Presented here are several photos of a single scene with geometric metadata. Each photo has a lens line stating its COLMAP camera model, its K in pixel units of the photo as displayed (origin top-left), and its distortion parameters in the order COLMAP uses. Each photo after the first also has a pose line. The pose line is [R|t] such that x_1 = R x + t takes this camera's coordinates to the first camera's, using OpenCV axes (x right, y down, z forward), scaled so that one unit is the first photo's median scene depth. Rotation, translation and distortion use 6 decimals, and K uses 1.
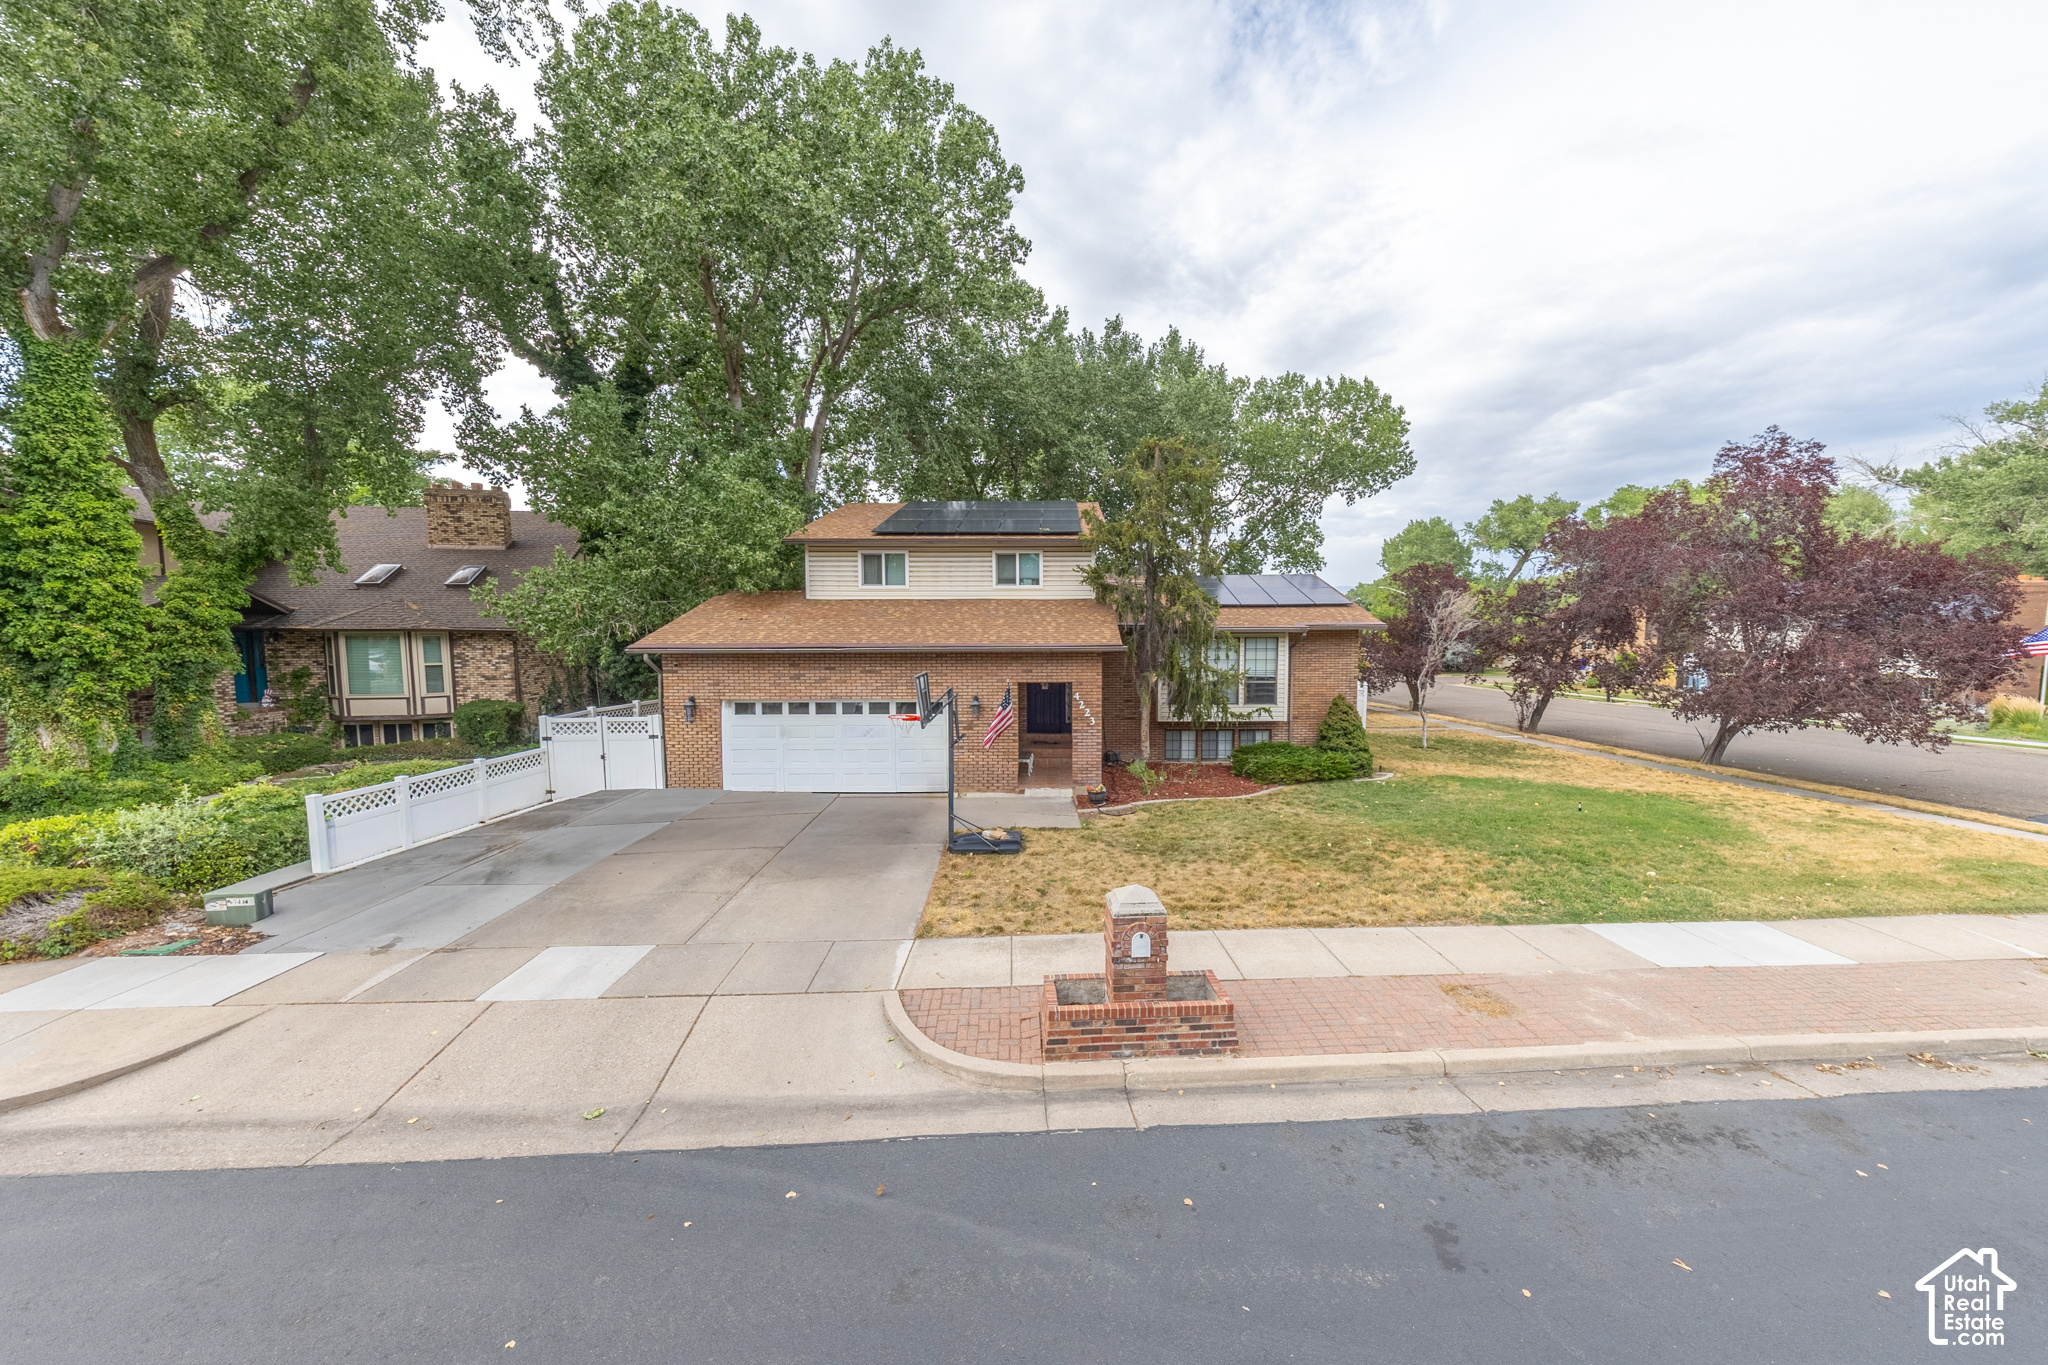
lens RADIAL K [[754.6, 0, 1064.0], [0, 754.6, 687.7], [0, 0, 1]] dist [0.014482, -0.000083]
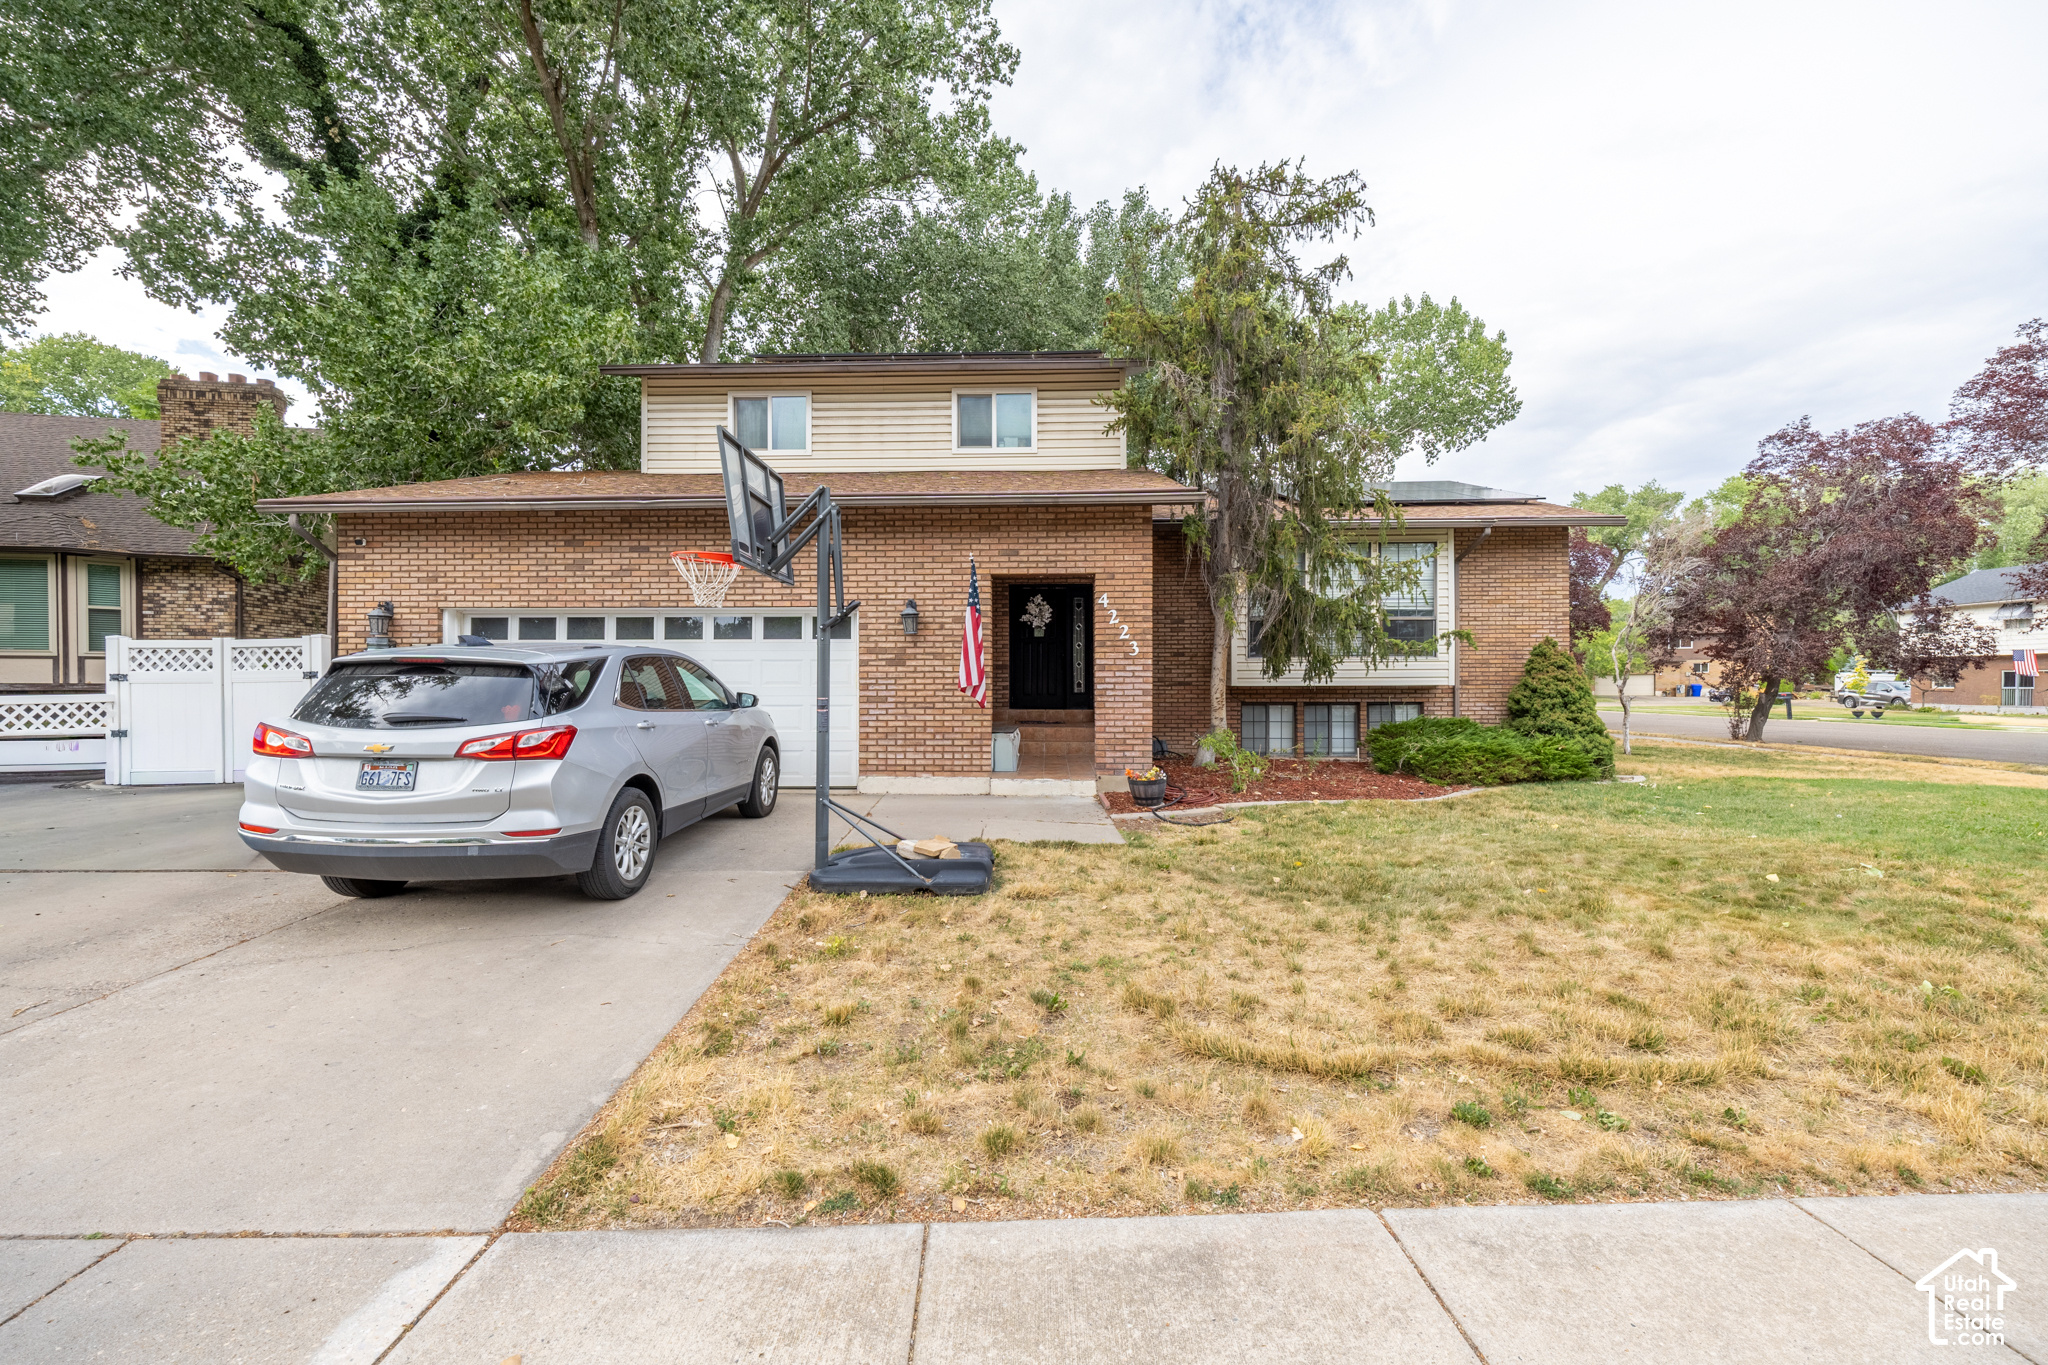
lens RADIAL K [[834.4, 0, 1024.0], [0, 834.4, 682.5], [0, 0, 1]] dist [-0.011943, 0.010380]
pose [[0.999387, 0.000549, -0.035012, -0.018367], [-0.002862, 0.997812, -0.066054, 0.105968], [0.034899, 0.066114, 0.997202, 0.429871]]
